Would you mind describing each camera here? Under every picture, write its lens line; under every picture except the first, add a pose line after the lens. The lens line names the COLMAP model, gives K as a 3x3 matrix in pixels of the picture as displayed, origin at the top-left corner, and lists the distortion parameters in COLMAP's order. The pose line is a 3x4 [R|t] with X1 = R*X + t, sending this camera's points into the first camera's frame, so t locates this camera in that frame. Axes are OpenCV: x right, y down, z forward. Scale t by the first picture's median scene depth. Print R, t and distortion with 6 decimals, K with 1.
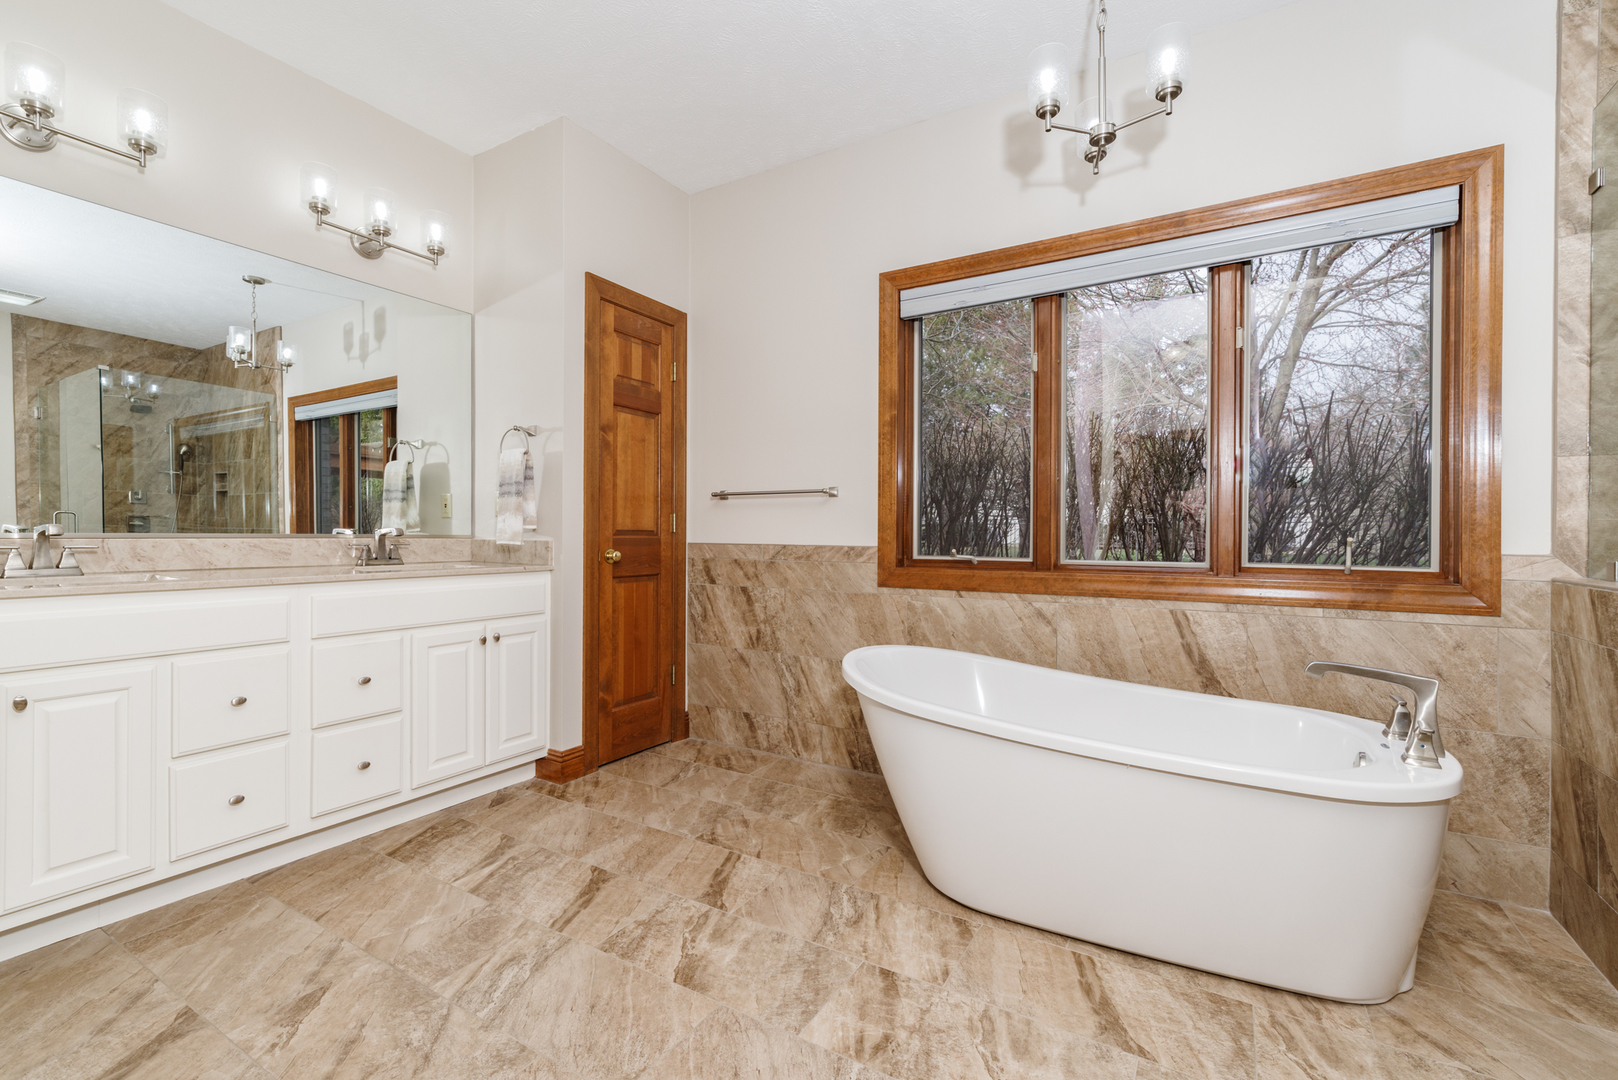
lens RADIAL K [[704.0, 0, 809.0], [0, 704.0, 540.0], [0, 0, 1]] dist [0.002458, 0.000996]
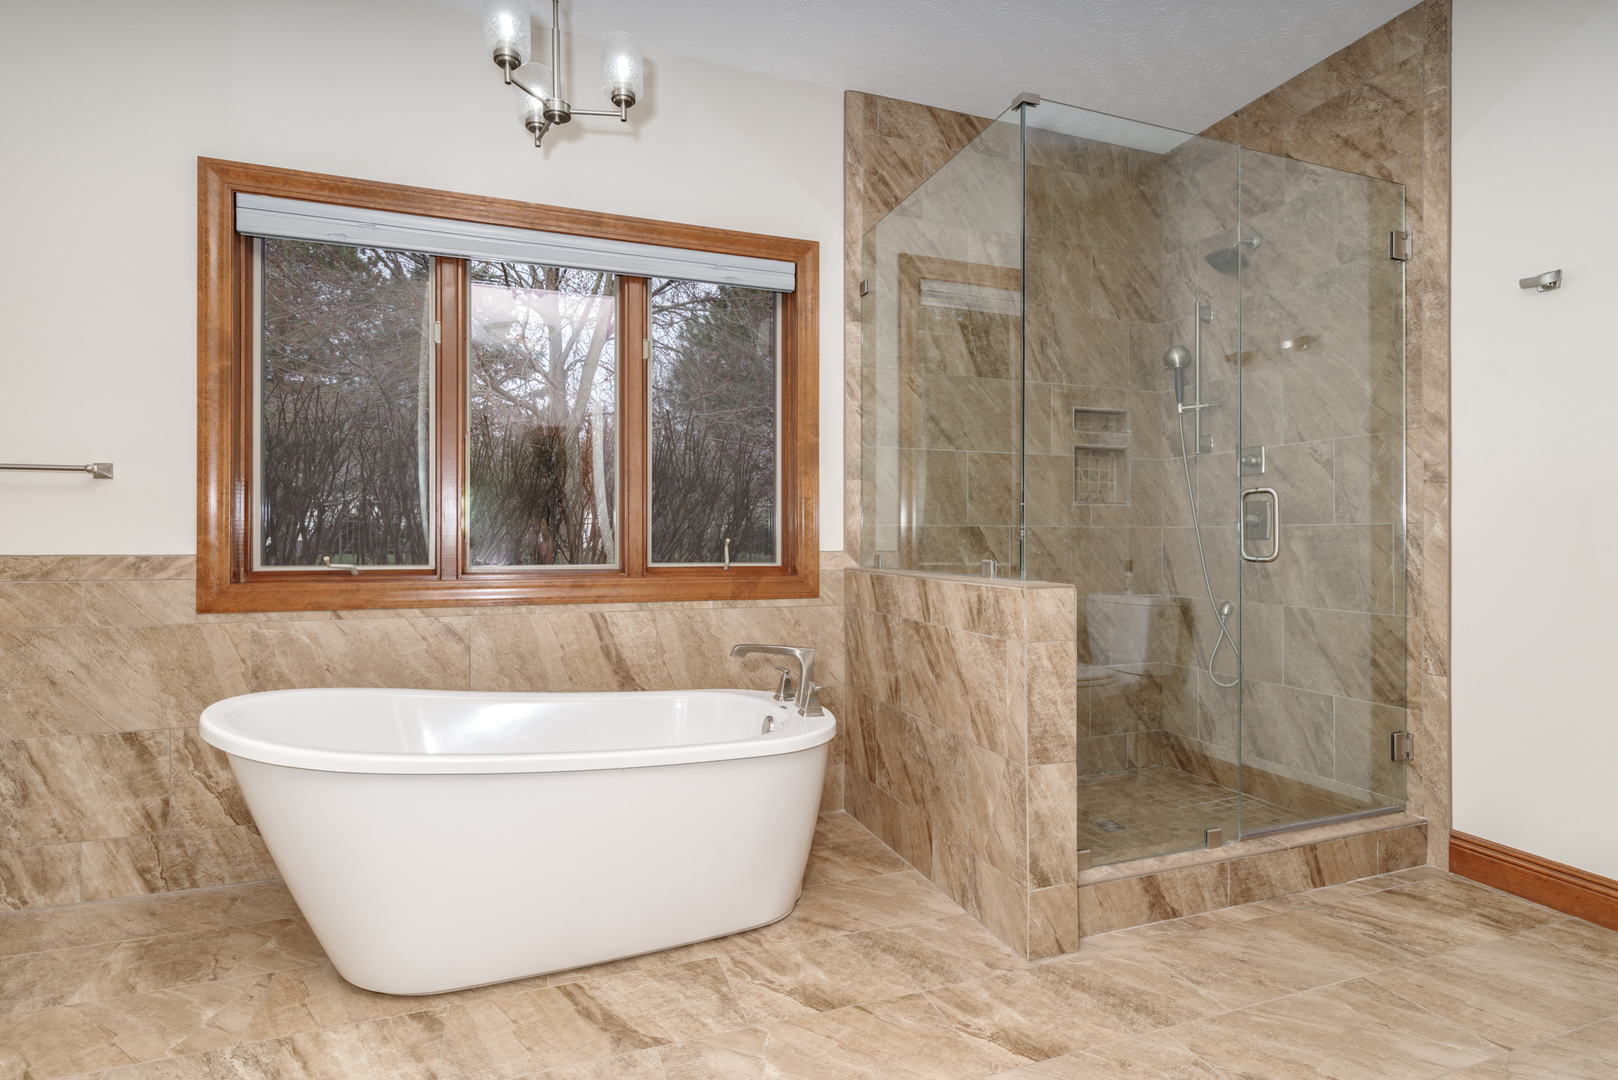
lens RADIAL K [[816.5, 0, 809.0], [0, 816.5, 540.0], [0, 0, 1]] dist [0.000658, 0.000071]
pose [[0.622145, -0.005878, 0.782880, -0.201164], [0.008453, 0.999964, 0.000790, -0.001106], [-0.782856, 0.006126, 0.622172, 0.053978]]
